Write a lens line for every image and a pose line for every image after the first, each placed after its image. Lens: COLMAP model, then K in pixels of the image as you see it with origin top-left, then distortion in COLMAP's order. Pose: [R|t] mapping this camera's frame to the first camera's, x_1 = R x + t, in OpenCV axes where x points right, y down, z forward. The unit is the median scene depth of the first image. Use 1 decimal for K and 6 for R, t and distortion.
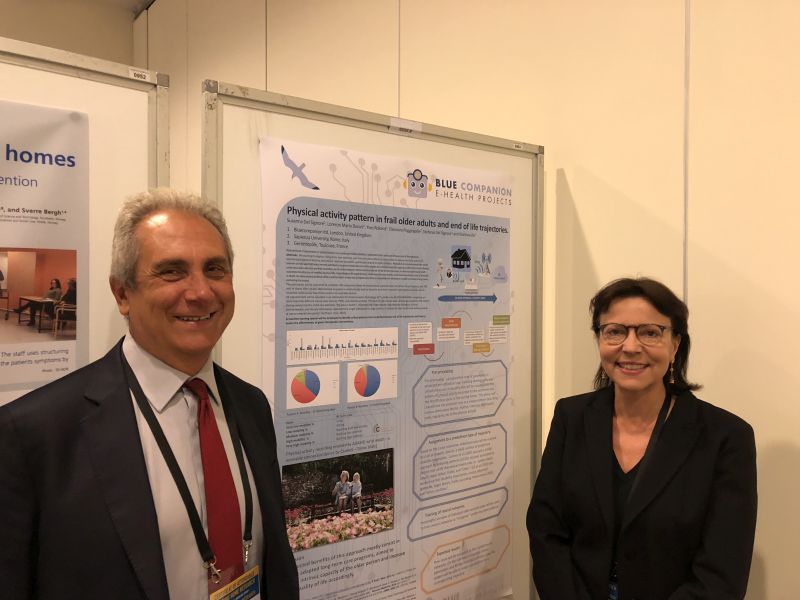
lens RADIAL K [[655.2, 0, 400.8], [0, 655.2, 301.1], [0, 0, 1]] dist [0.042161, -0.000448]
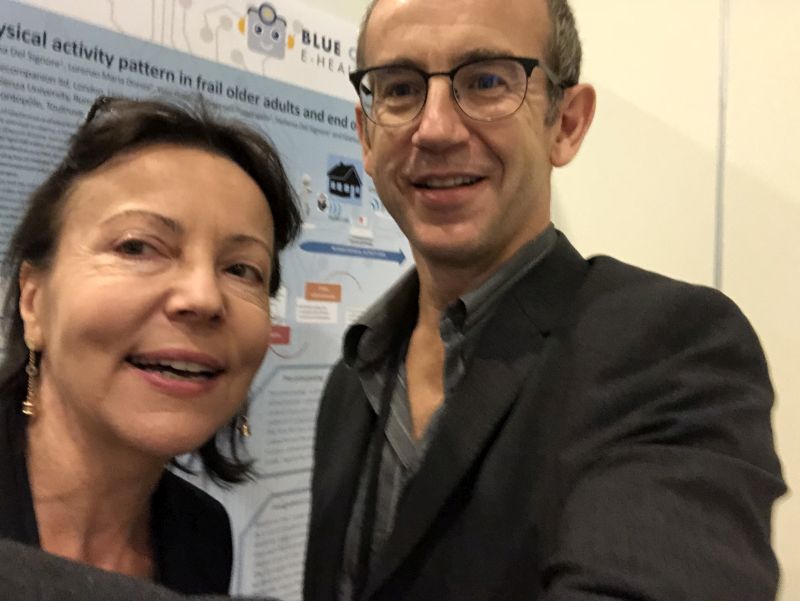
lens RADIAL K [[750.8, 0, 398.6], [0, 750.8, 300.0], [0, 0, 1]] dist [0.007933, 0.000000]
pose [[0.990820, 0.033877, 0.130871, 0.059026], [-0.030043, 0.999063, -0.031160, 0.060473], [-0.131804, 0.026943, 0.990910, 0.367169]]
